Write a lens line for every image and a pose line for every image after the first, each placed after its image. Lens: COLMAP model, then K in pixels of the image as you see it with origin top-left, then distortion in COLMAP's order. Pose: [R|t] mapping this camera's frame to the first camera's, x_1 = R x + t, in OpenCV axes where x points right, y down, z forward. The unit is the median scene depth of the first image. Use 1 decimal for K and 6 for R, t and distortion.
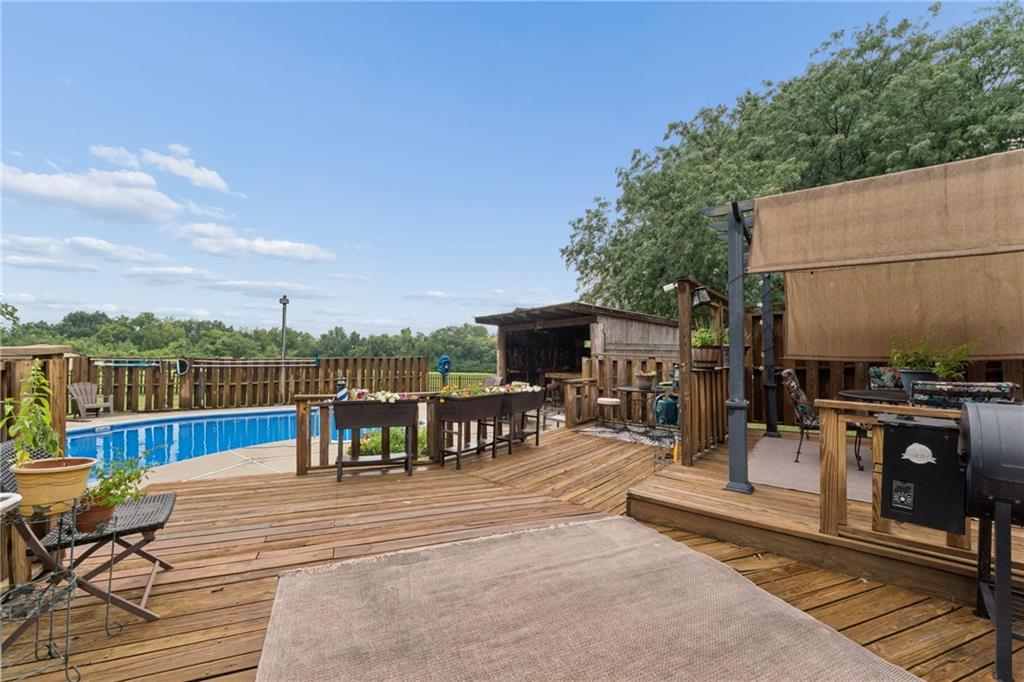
lens RADIAL K [[416.1, 0, 513.2], [0, 416.1, 355.5], [0, 0, 1]] dist [-0.002732, -0.000170]
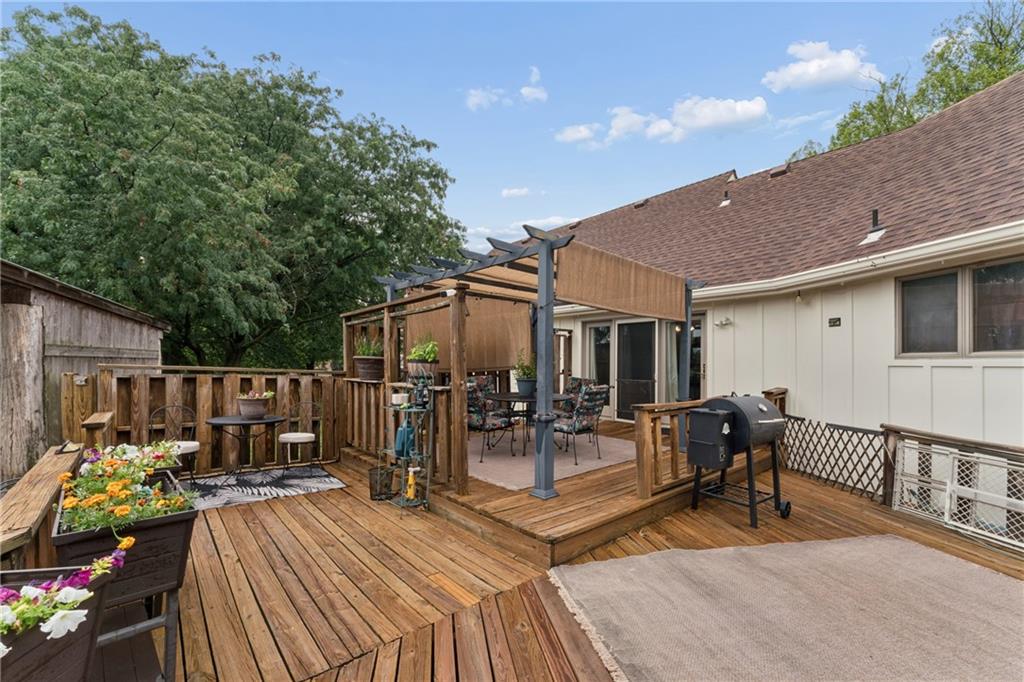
lens RADIAL K [[416.1, 0, 513.2], [0, 416.1, 355.5], [0, 0, 1]] dist [-0.002732, -0.000170]
pose [[0.176664, 0.017092, 0.984123, -0.267895], [-0.003533, 0.999854, -0.016731, -0.011847], [-0.984265, -0.000521, 0.176698, 0.437590]]
